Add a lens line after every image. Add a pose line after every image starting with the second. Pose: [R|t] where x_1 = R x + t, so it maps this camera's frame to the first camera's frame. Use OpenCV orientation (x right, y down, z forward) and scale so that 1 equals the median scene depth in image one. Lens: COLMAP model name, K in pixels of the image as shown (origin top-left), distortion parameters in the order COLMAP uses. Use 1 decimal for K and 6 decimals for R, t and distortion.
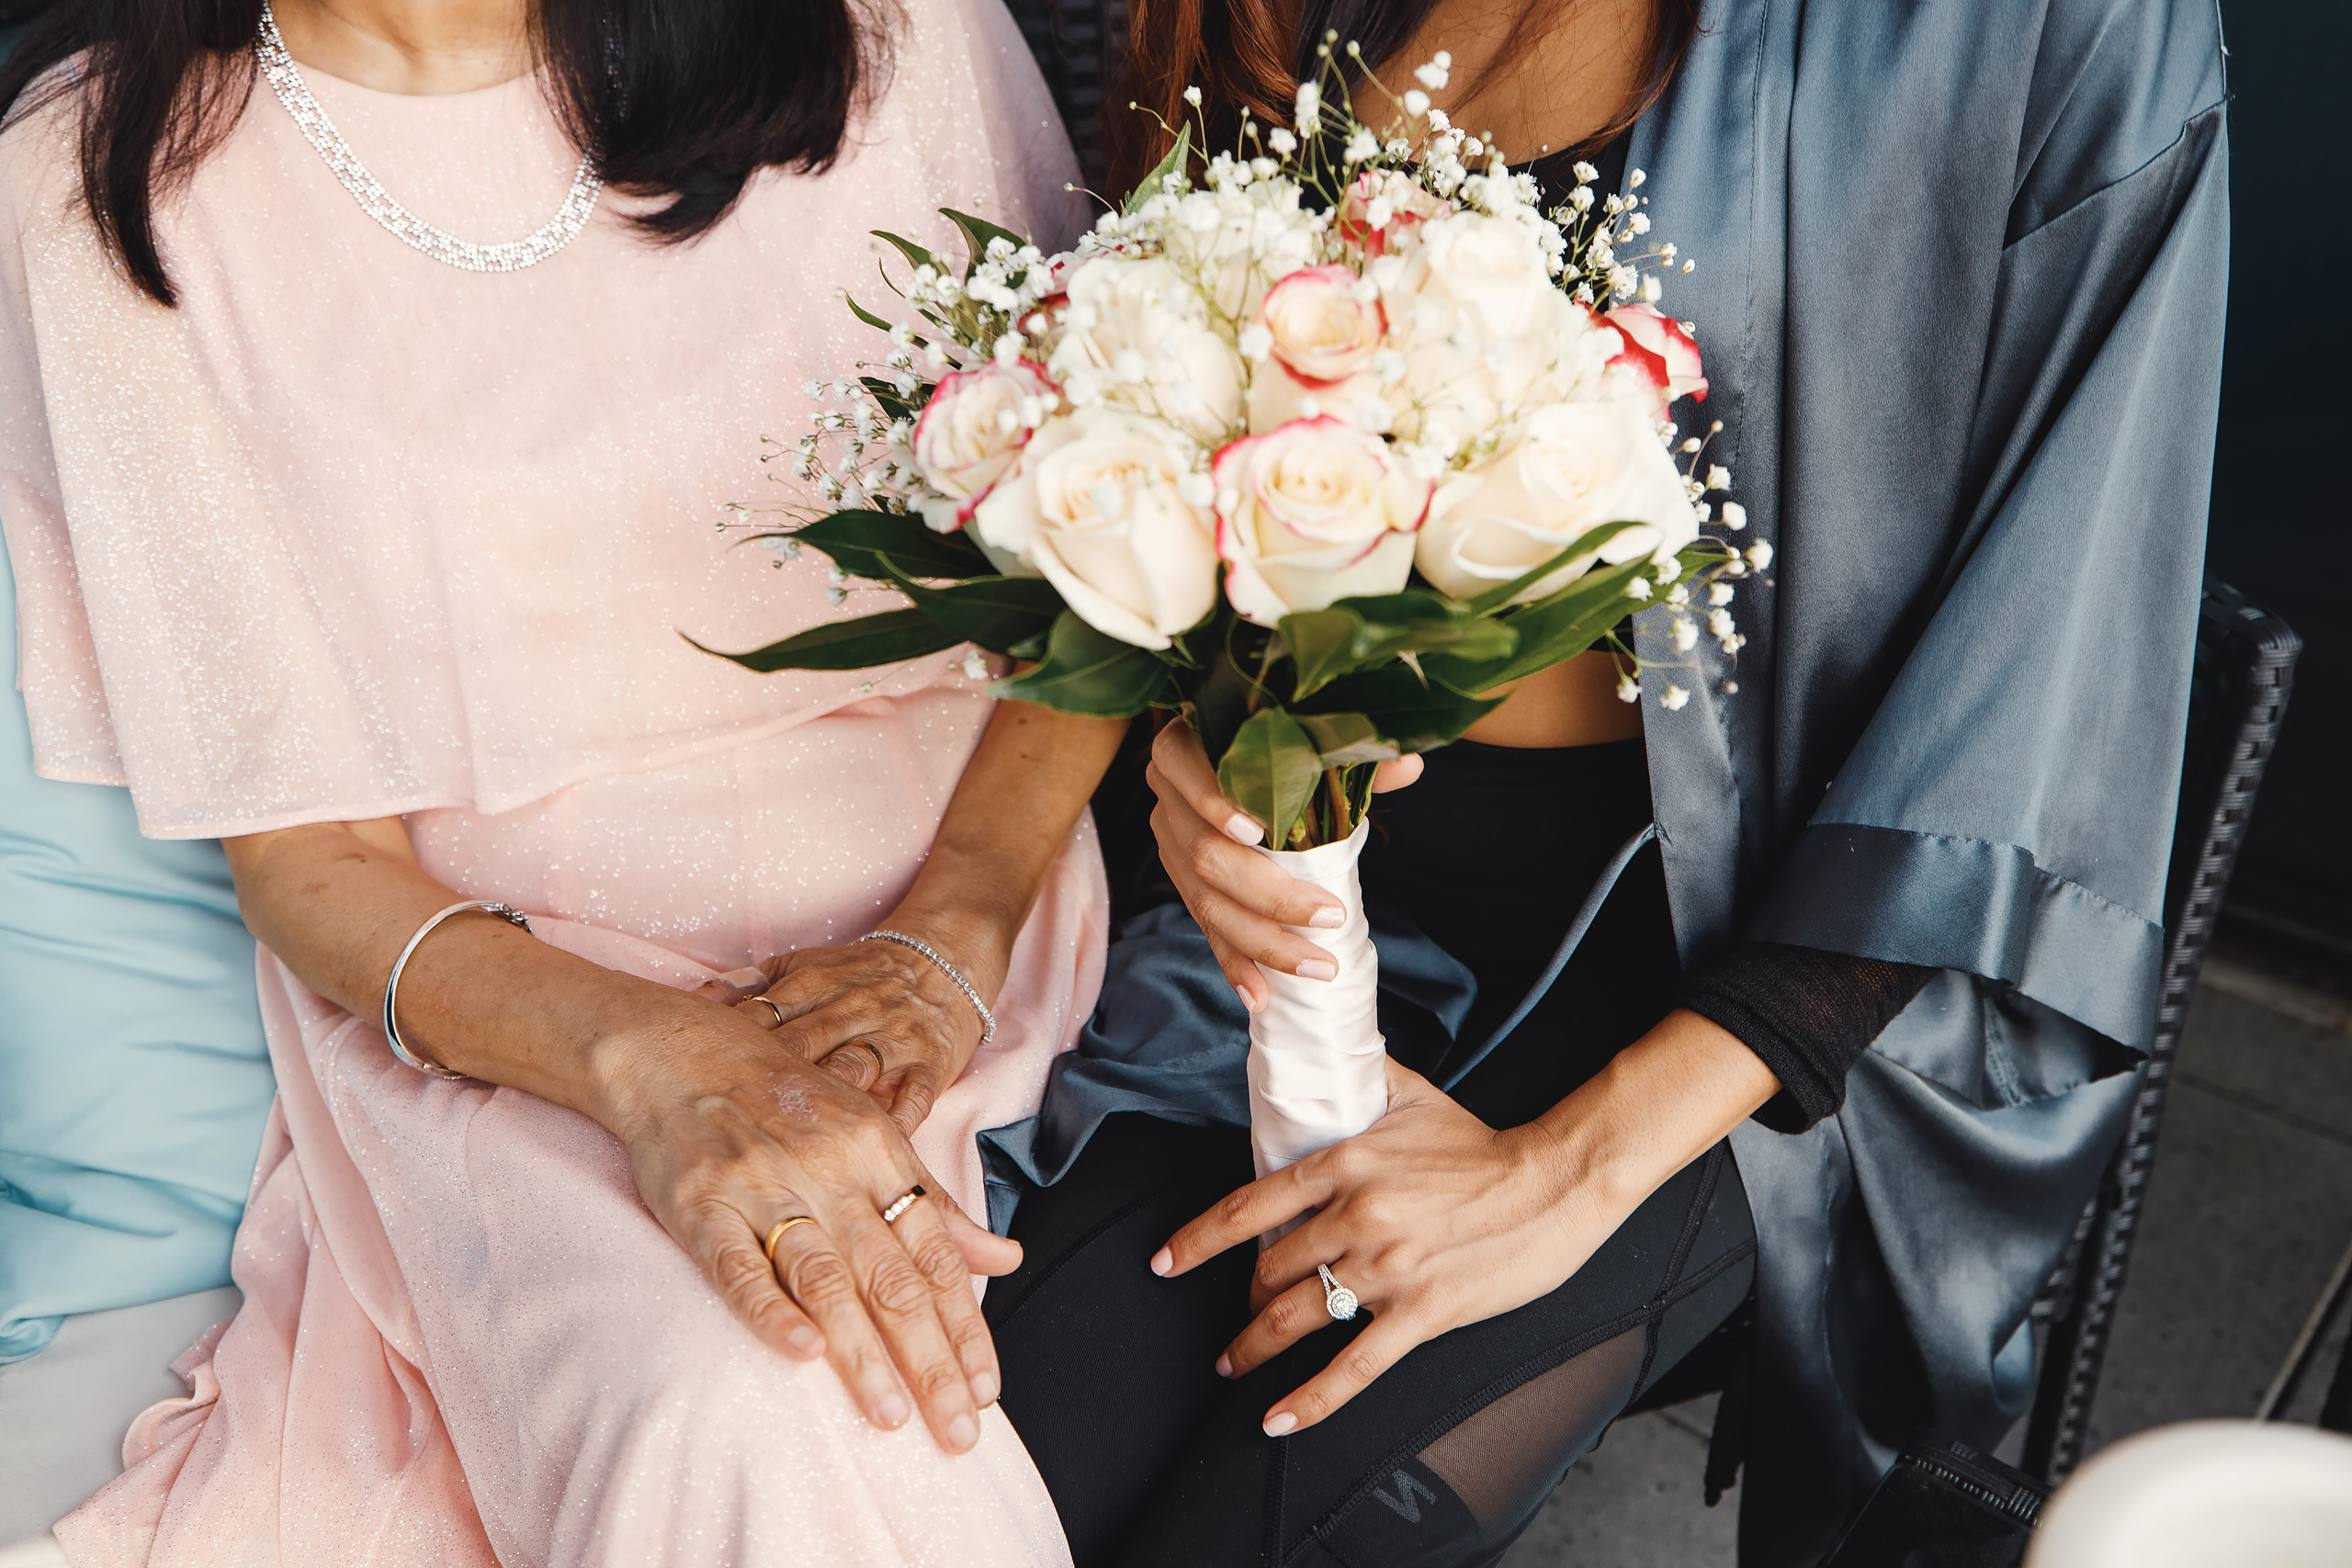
lens RADIAL K [[2182.3, 0, 1183.7], [0, 2182.3, 747.0], [0, 0, 1]] dist [0.005054, 0.169308]
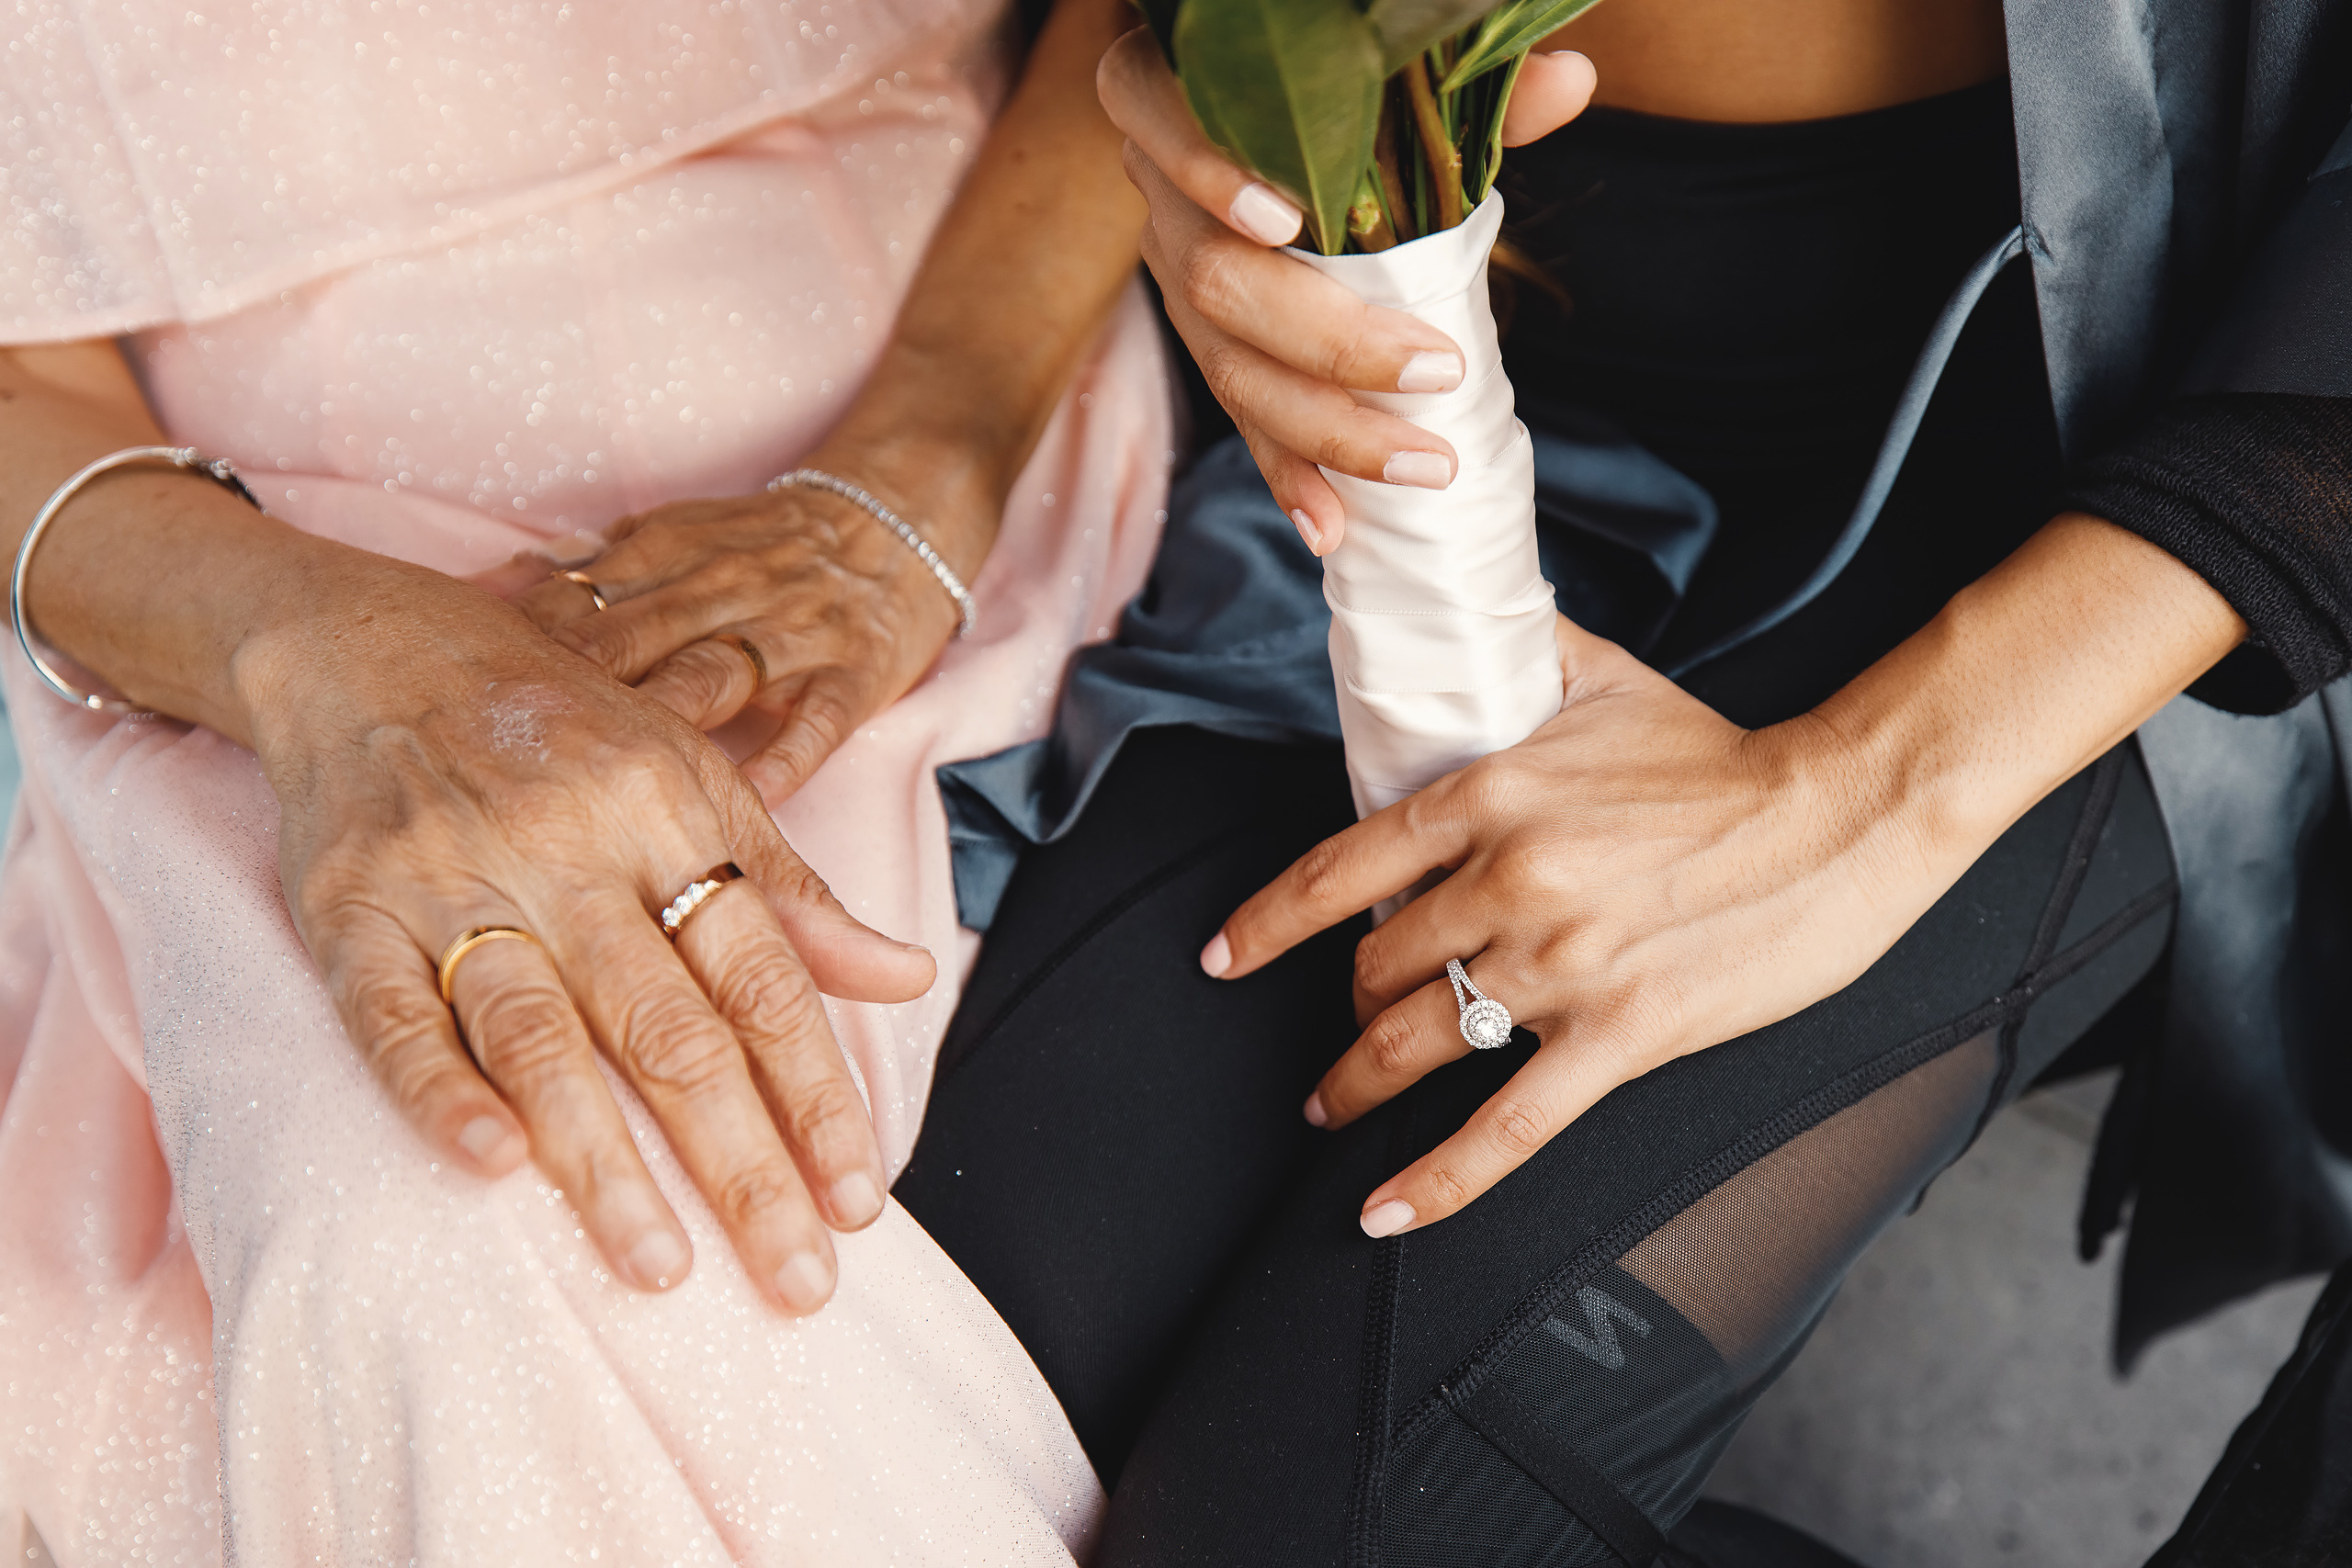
lens RADIAL K [[2182.3, 0, 1183.7], [0, 2182.3, 747.0], [0, 0, 1]] dist [0.005054, 0.169308]
pose [[0.991719, -0.039419, -0.122225, 0.064457], [0.059748, 0.984075, 0.167414, 0.071448], [0.113679, -0.173330, 0.978281, 0.401358]]
